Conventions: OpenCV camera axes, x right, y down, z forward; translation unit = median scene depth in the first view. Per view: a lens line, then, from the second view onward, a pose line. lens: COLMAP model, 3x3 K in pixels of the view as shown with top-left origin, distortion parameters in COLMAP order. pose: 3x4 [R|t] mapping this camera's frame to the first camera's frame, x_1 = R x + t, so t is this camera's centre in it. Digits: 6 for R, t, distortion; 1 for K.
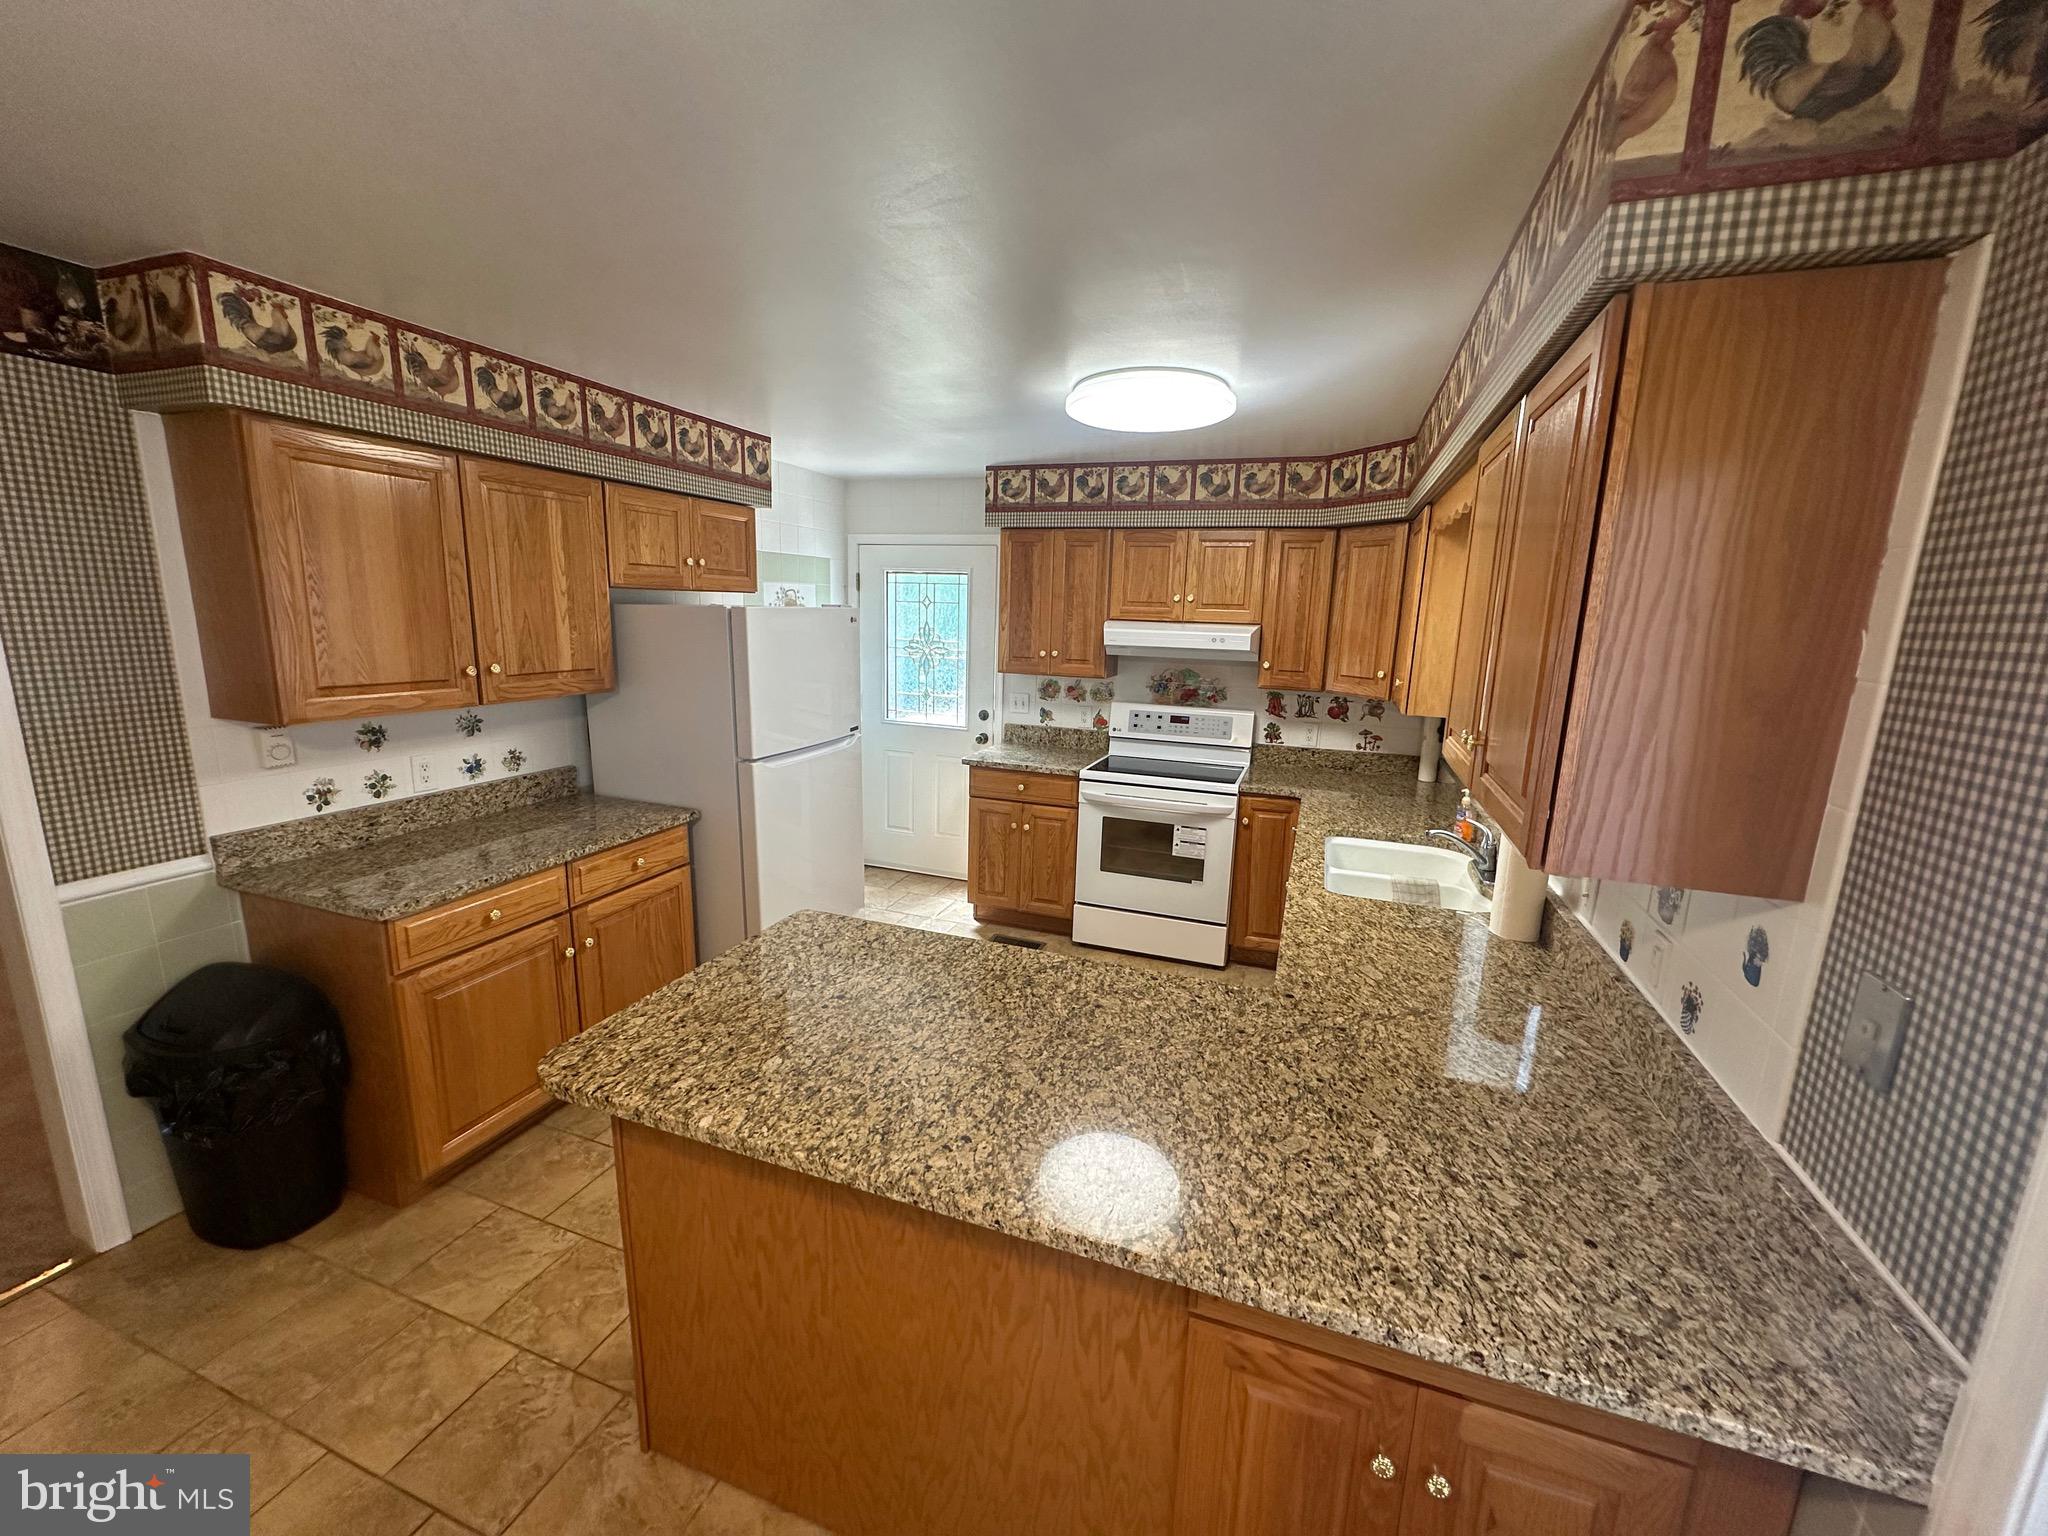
lens RADIAL K [[818.0, 0, 1026.1], [0, 818.0, 766.8], [0, 0, 1]] dist [-0.009024, 0.003218]
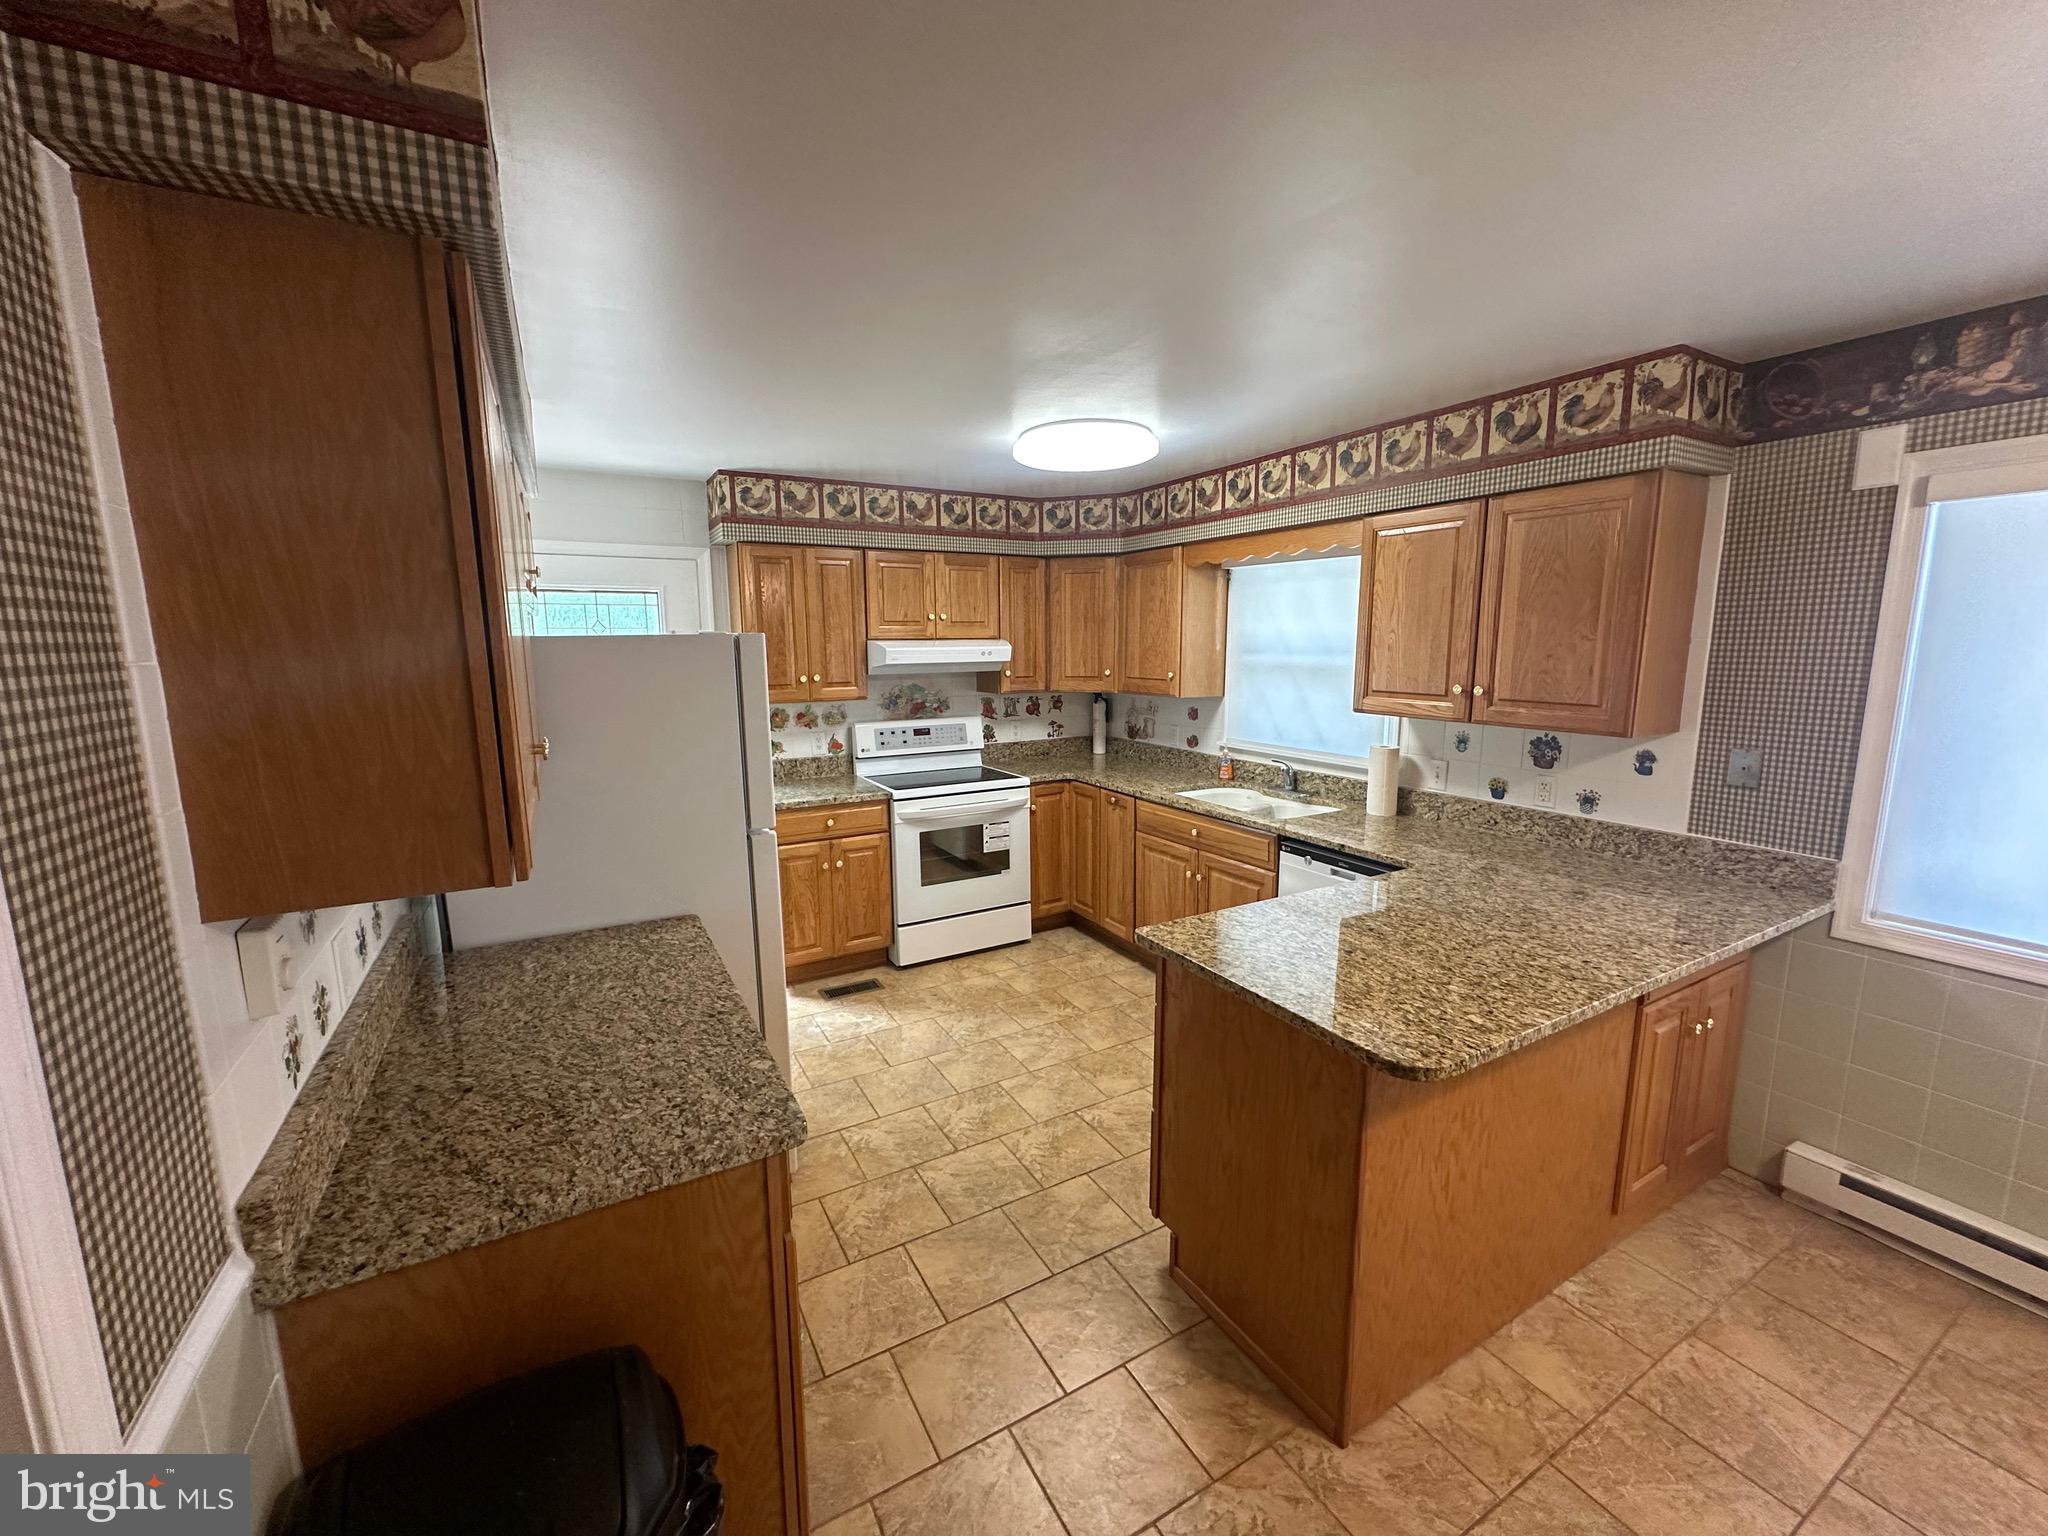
lens RADIAL K [[818.0, 0, 1026.1], [0, 818.0, 766.8], [0, 0, 1]] dist [-0.009024, 0.003218]
pose [[0.651461, -0.151380, 0.743426, -0.553329], [0.170150, 0.984083, 0.051282, -0.048098], [-0.739356, 0.093085, 0.666849, 0.218425]]
